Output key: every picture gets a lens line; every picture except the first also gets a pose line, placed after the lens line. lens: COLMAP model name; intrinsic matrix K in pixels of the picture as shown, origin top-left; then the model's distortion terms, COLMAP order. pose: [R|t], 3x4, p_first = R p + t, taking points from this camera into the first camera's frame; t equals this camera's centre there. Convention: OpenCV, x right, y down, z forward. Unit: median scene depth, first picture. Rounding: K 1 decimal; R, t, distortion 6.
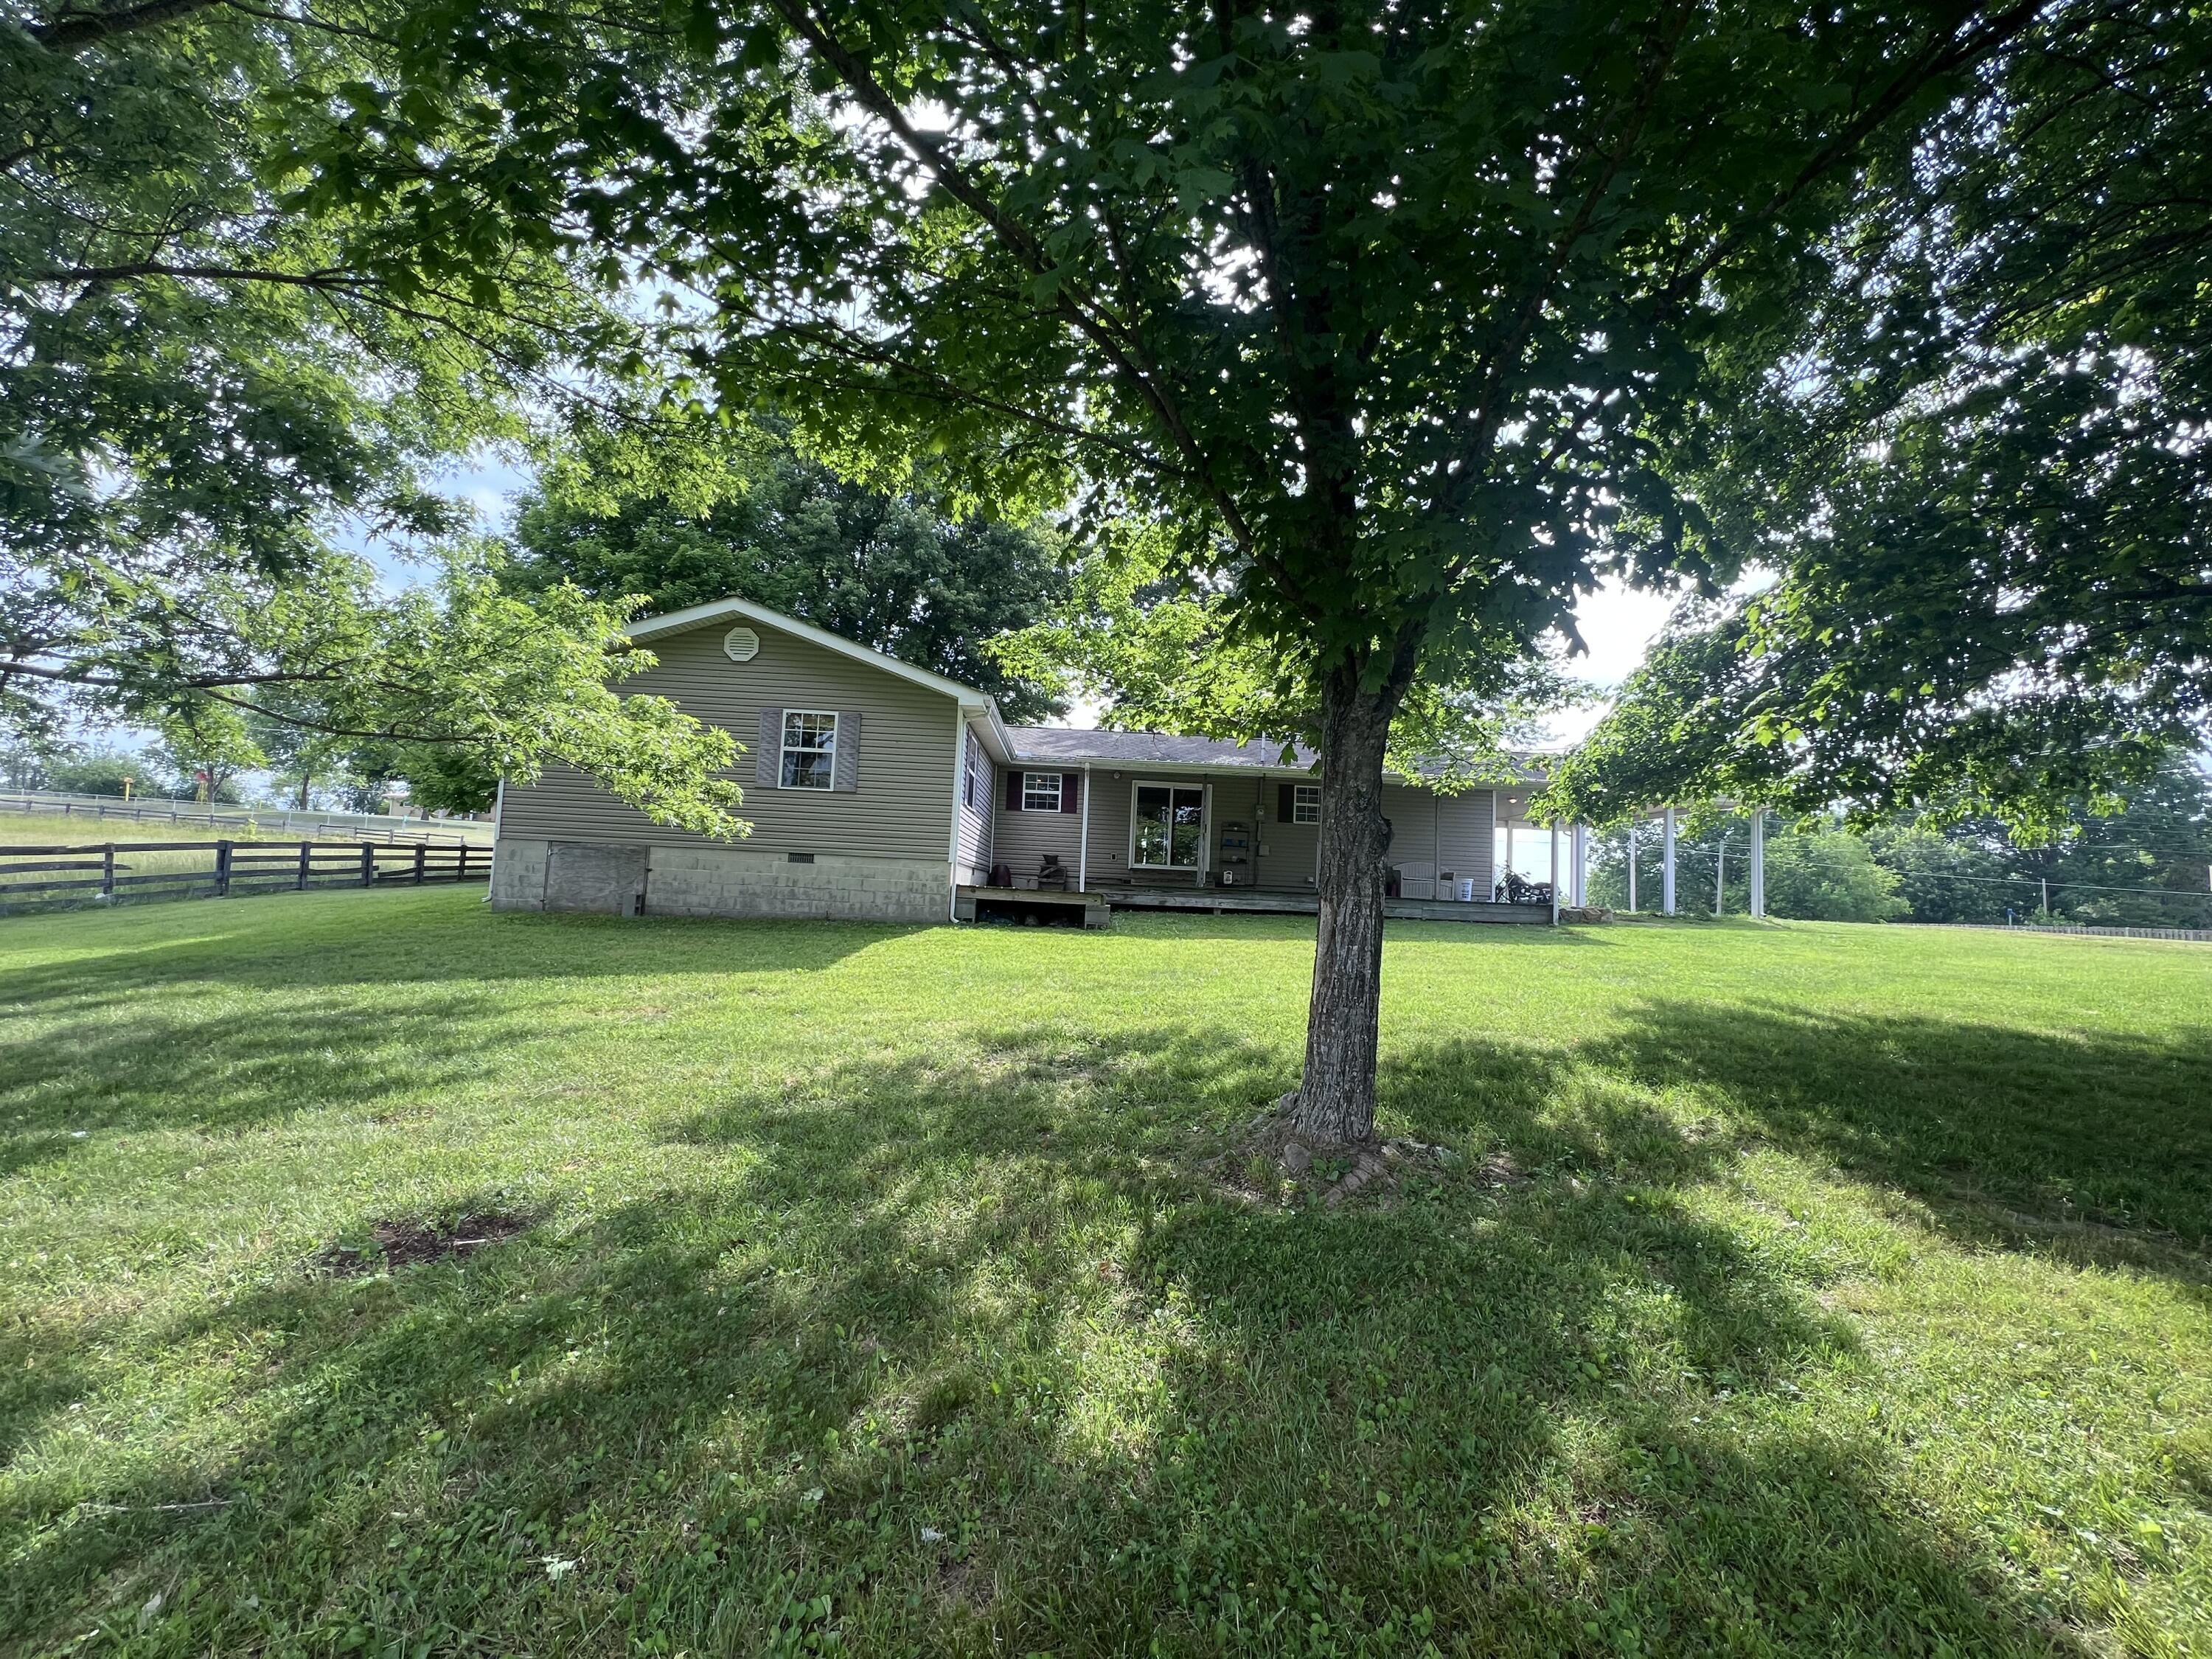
lens RADIAL K [[882.9, 0, 1108.6], [0, 882.9, 837.4], [0, 0, 1]] dist [-0.006079, 0.002626]
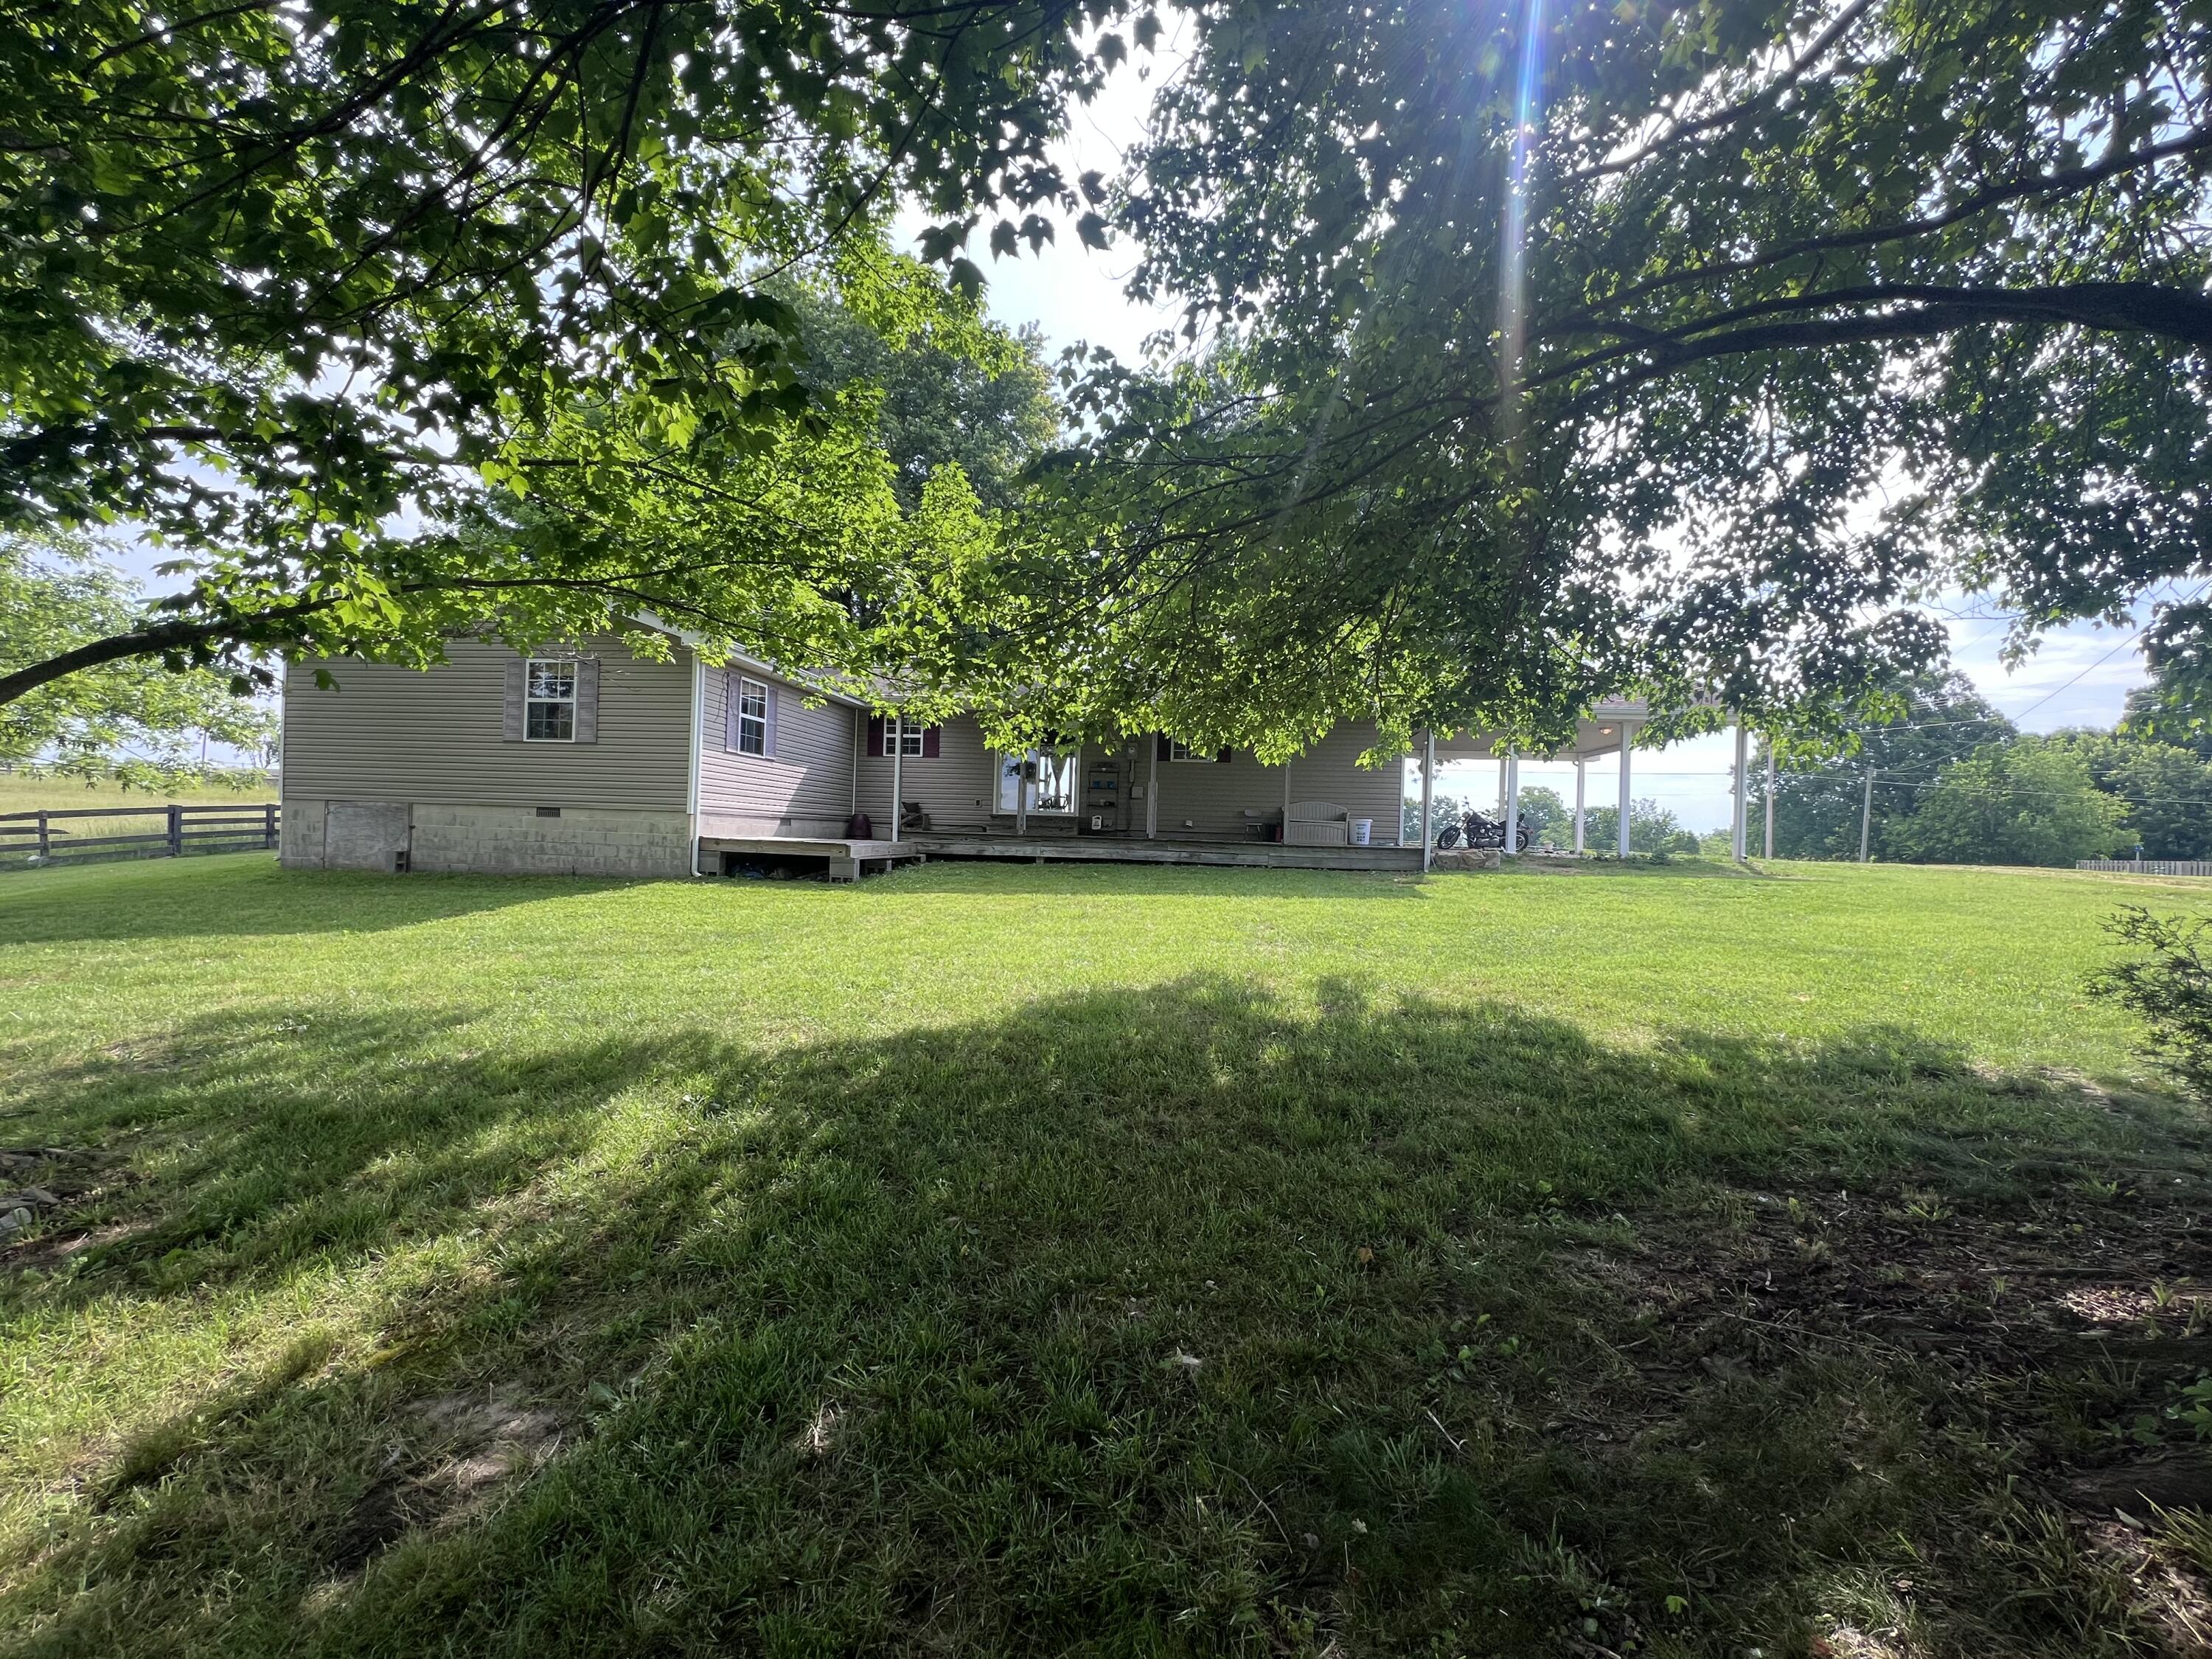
lens RADIAL K [[882.9, 0, 1108.6], [0, 882.9, 837.4], [0, 0, 1]] dist [-0.006079, 0.002626]
pose [[0.986652, -0.014722, -0.162178, 0.357573], [0.024839, 0.997857, 0.060533, 0.006489], [0.160940, -0.063753, 0.984903, 0.115653]]
